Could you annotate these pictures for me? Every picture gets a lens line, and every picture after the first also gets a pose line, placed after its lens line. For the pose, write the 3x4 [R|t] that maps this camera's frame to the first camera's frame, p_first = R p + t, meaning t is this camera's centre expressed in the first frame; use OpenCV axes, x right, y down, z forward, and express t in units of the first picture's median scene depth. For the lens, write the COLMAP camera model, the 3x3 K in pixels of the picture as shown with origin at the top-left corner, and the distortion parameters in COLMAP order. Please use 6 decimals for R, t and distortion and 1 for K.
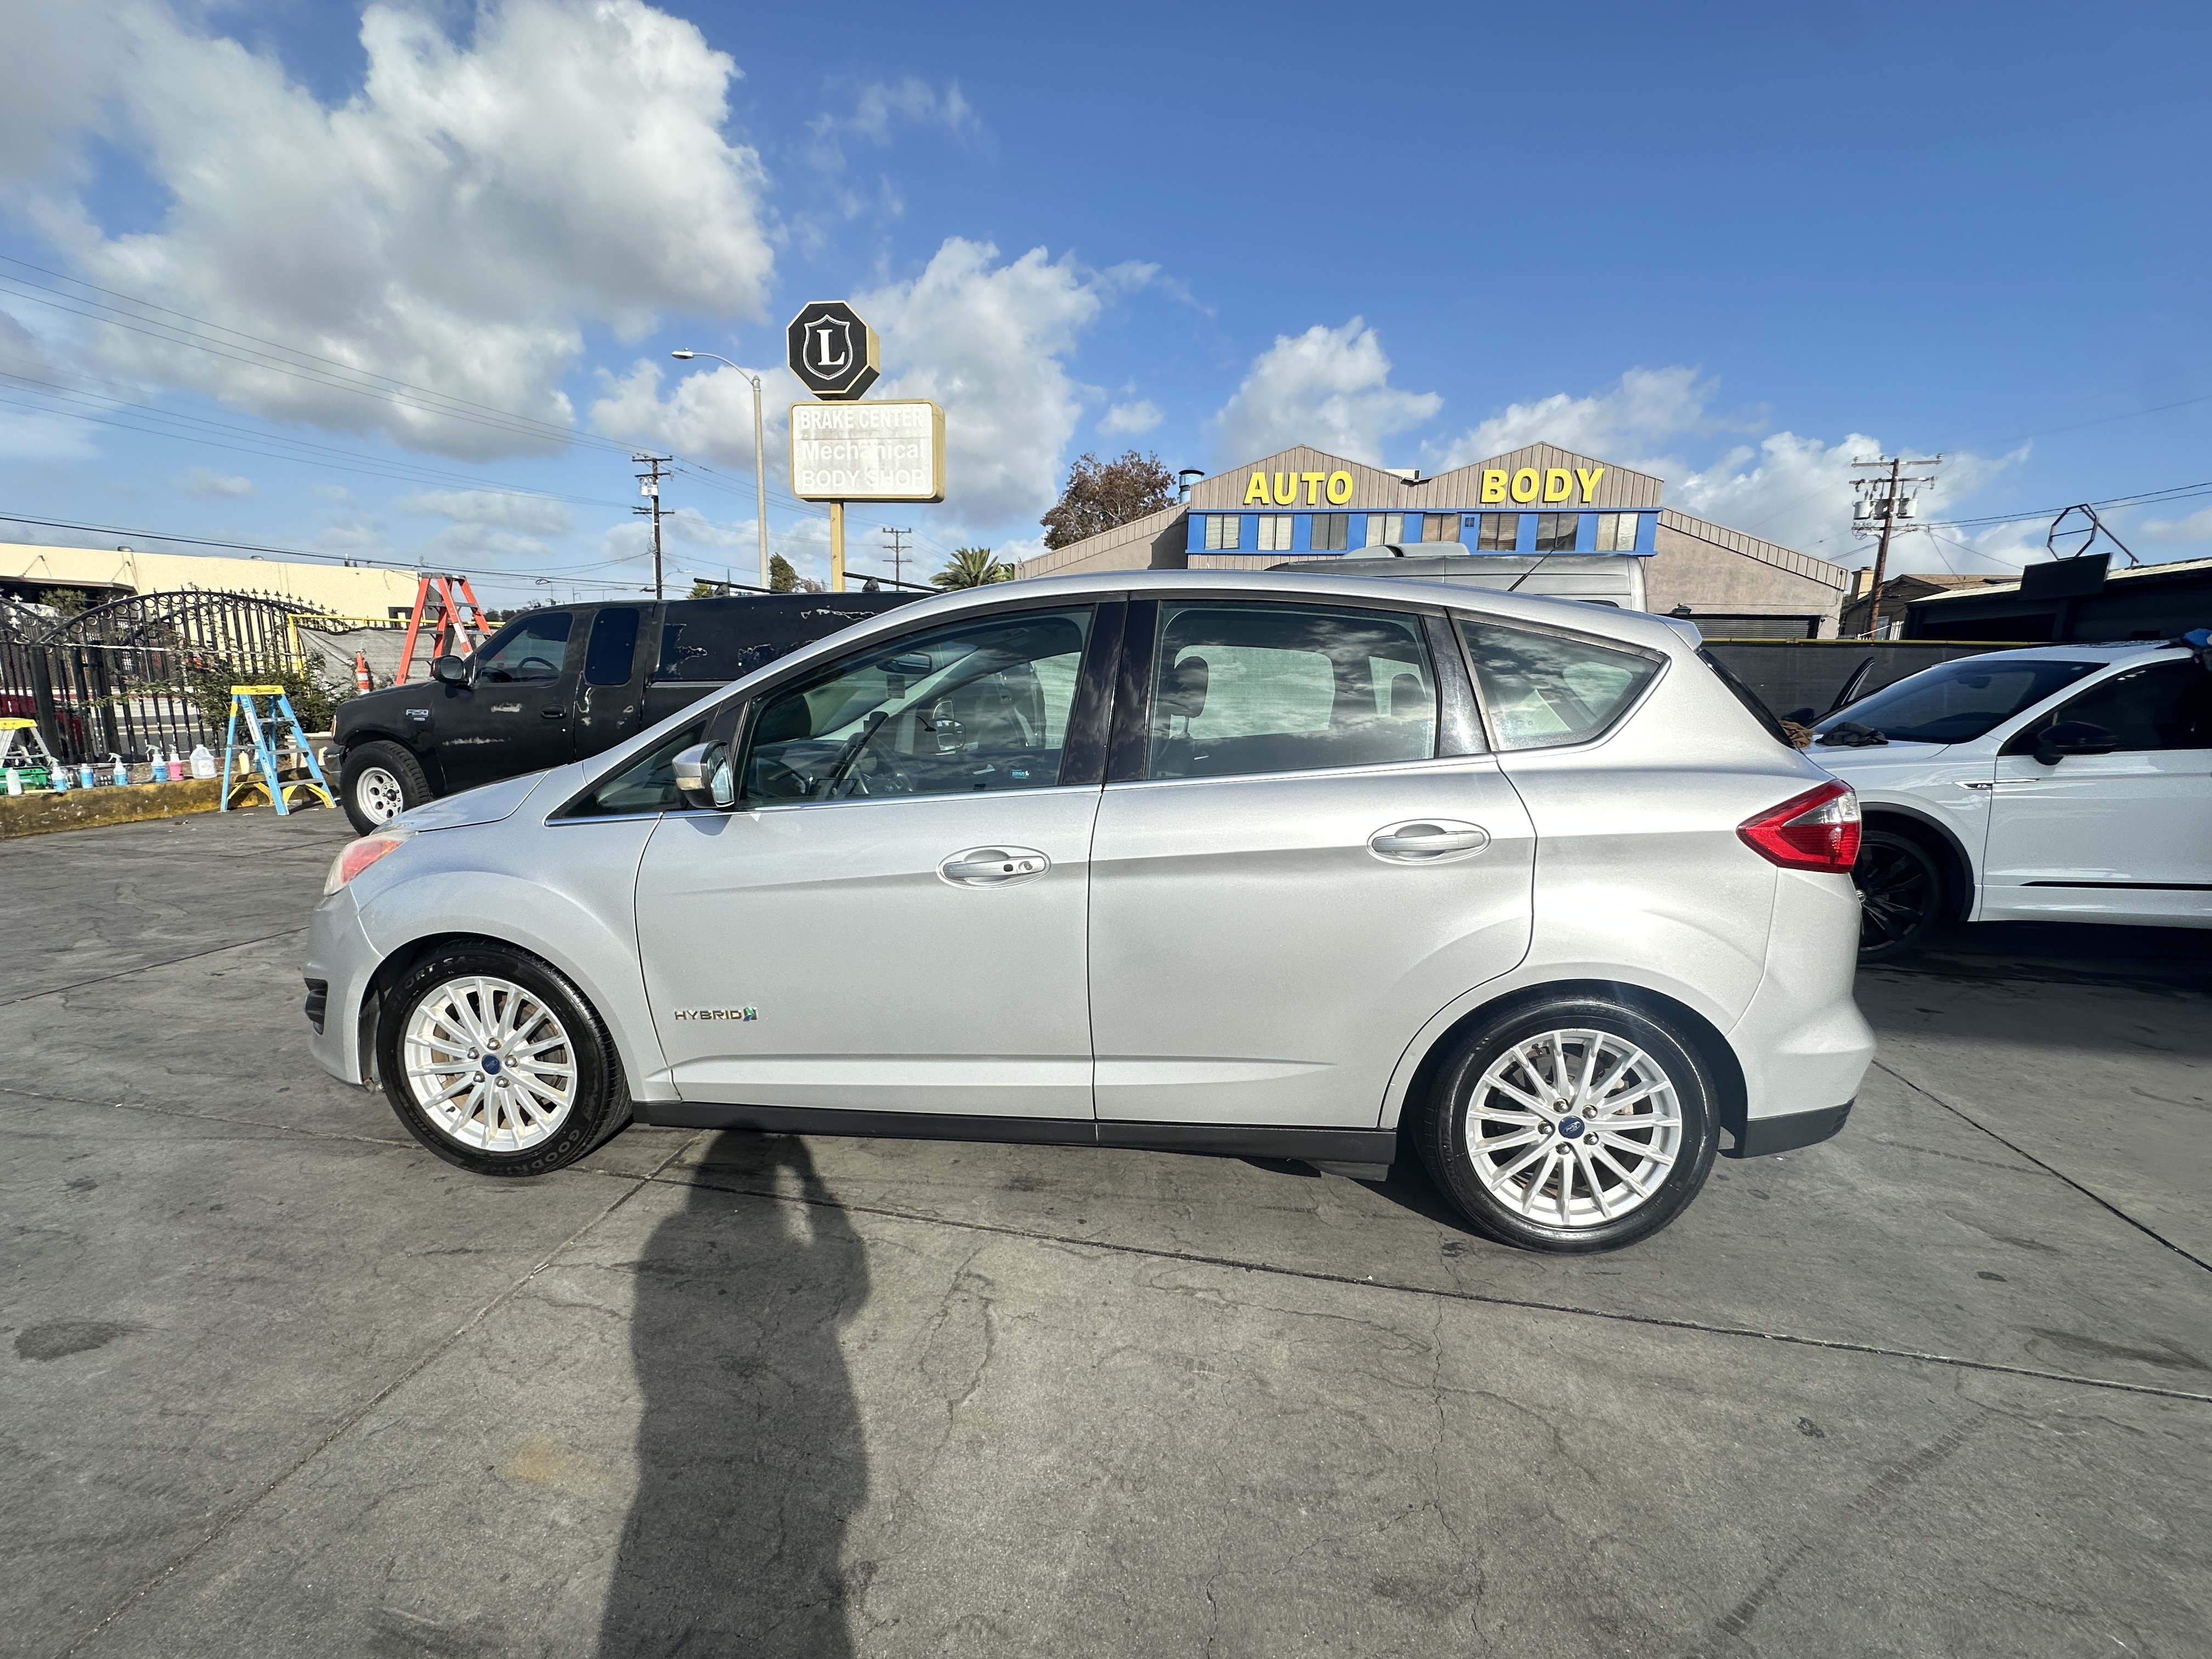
lens RADIAL K [[878.8, 0, 1106.0], [0, 878.8, 829.5], [0, 0, 1]] dist [-0.008899, 0.000236]
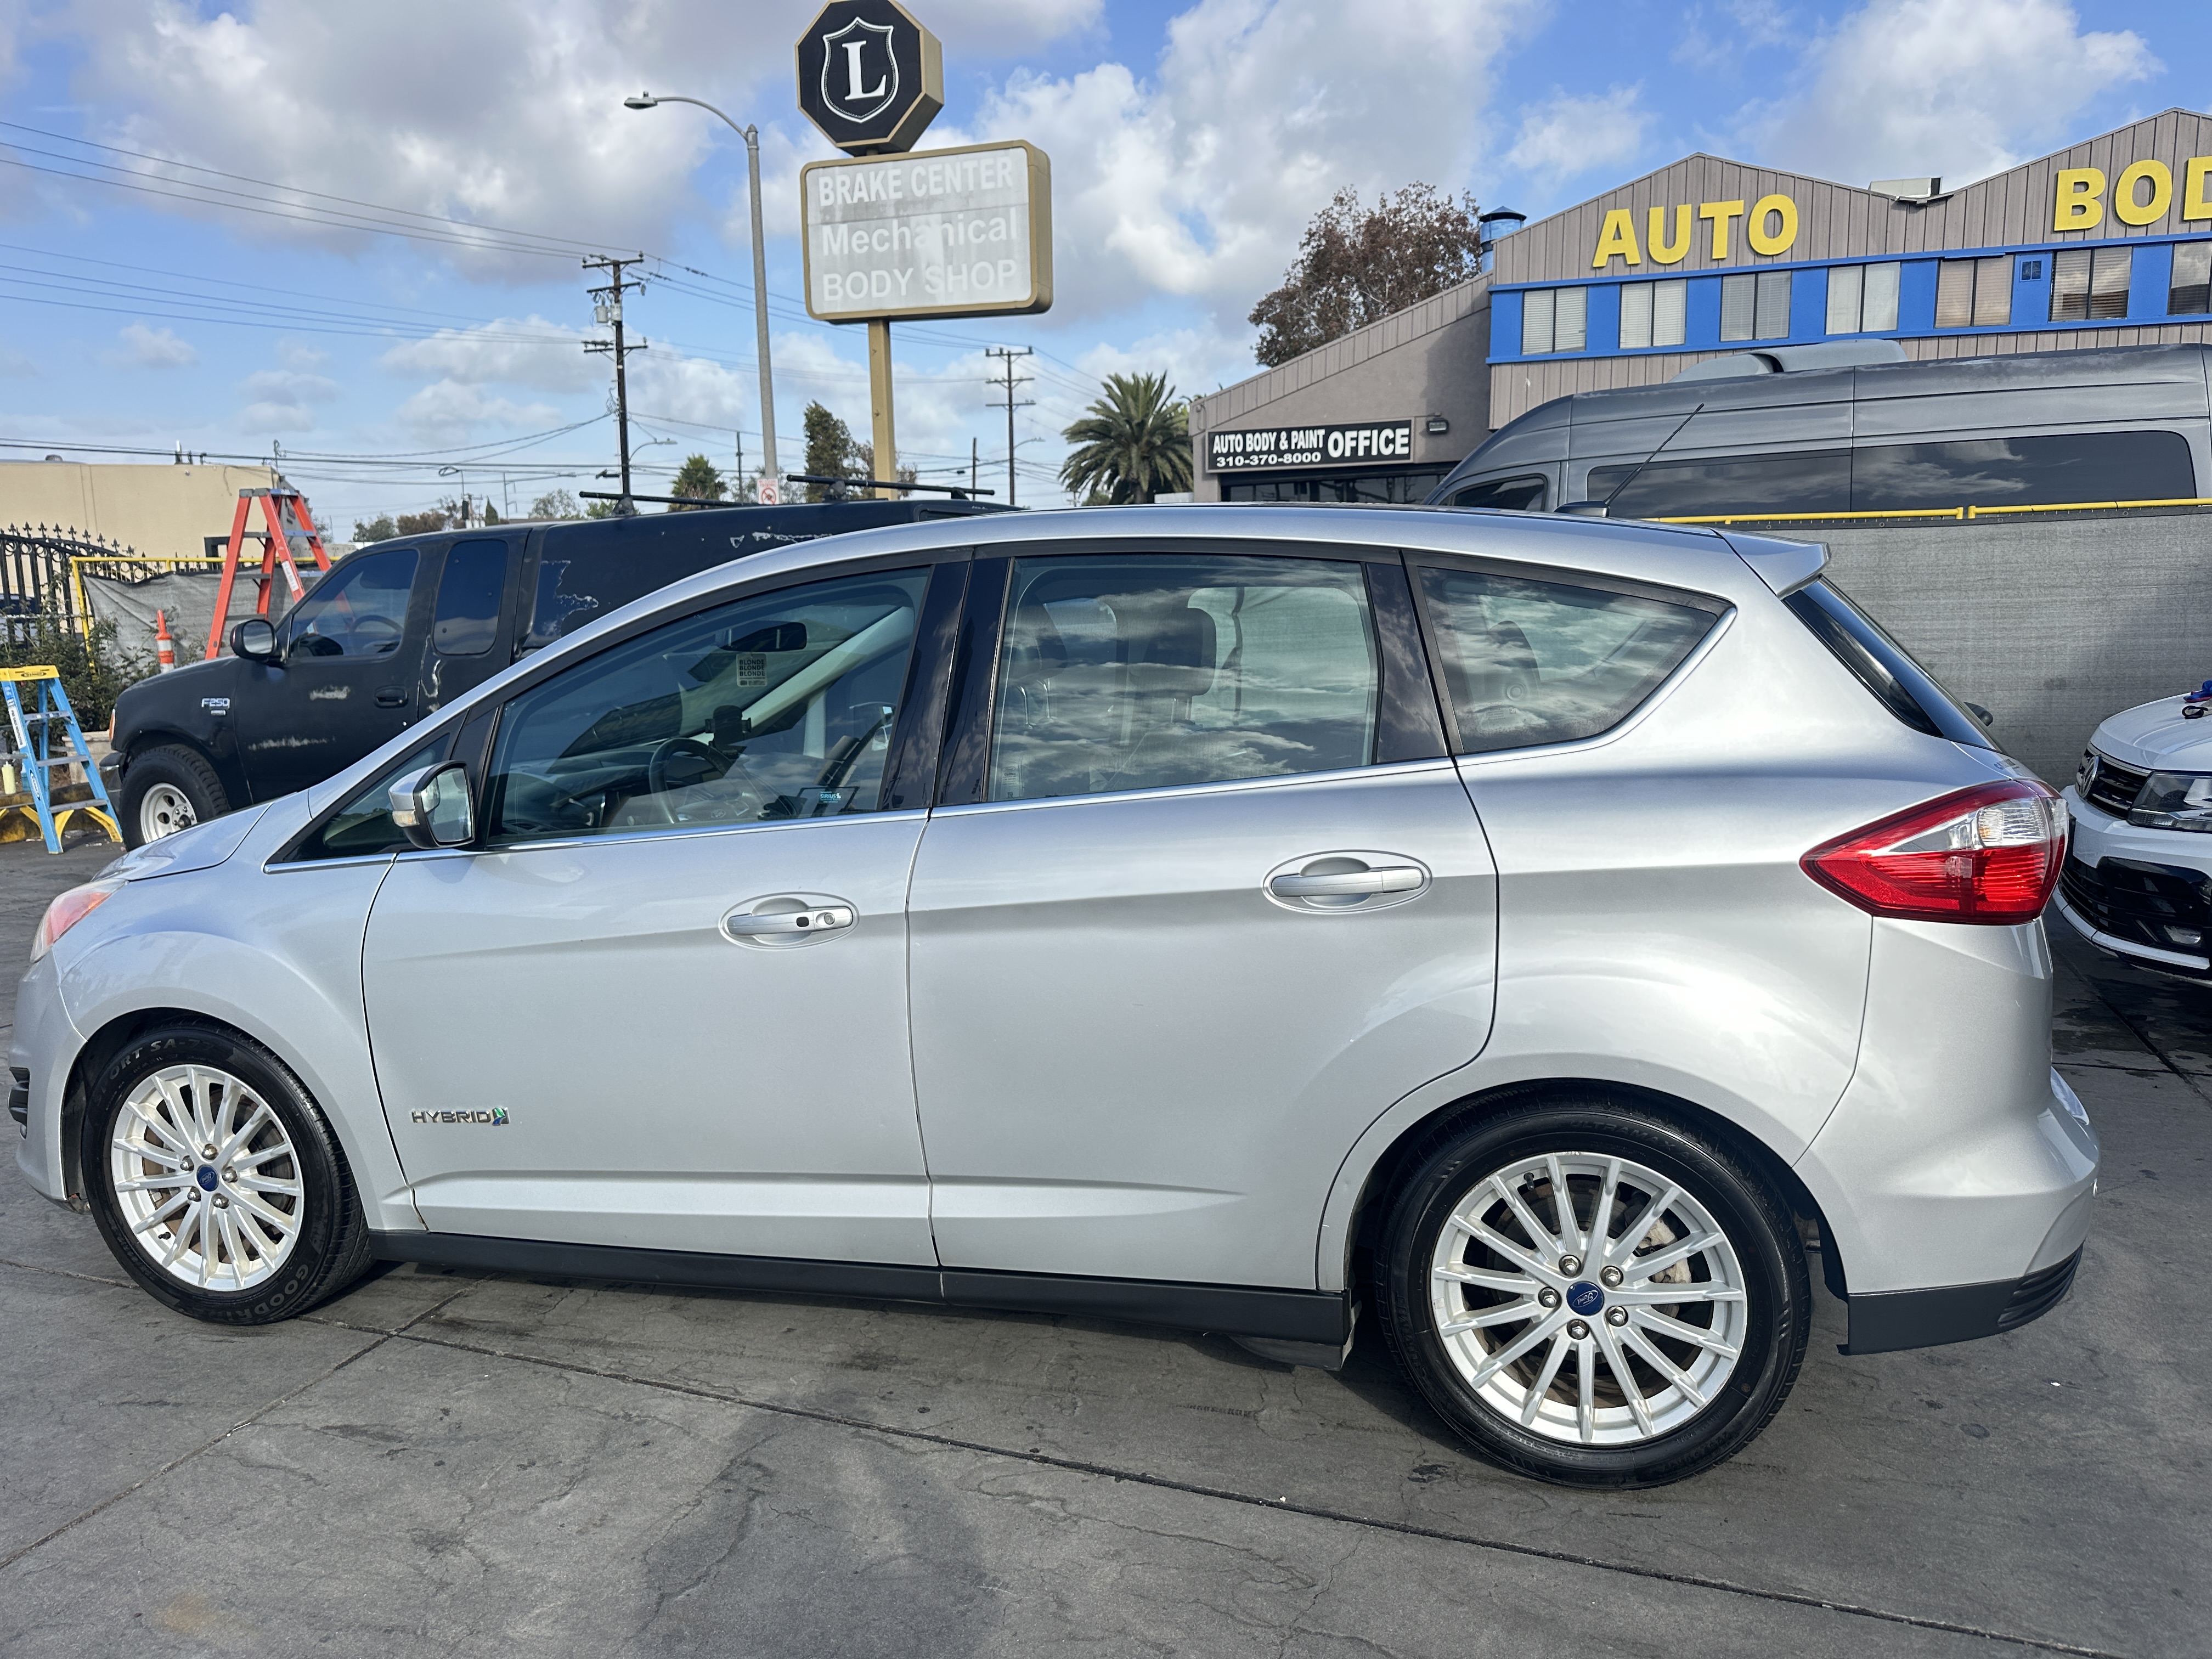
lens RADIAL K [[1543.8, 0, 1106.0], [0, 1543.8, 829.5], [0, 0, 1]] dist [0.002539, -0.018488]
pose [[0.985186, -0.016213, -0.170719, 0.346110], [0.013076, 0.999725, -0.019486, -0.006484], [0.170988, 0.016965, 0.985127, -0.238559]]
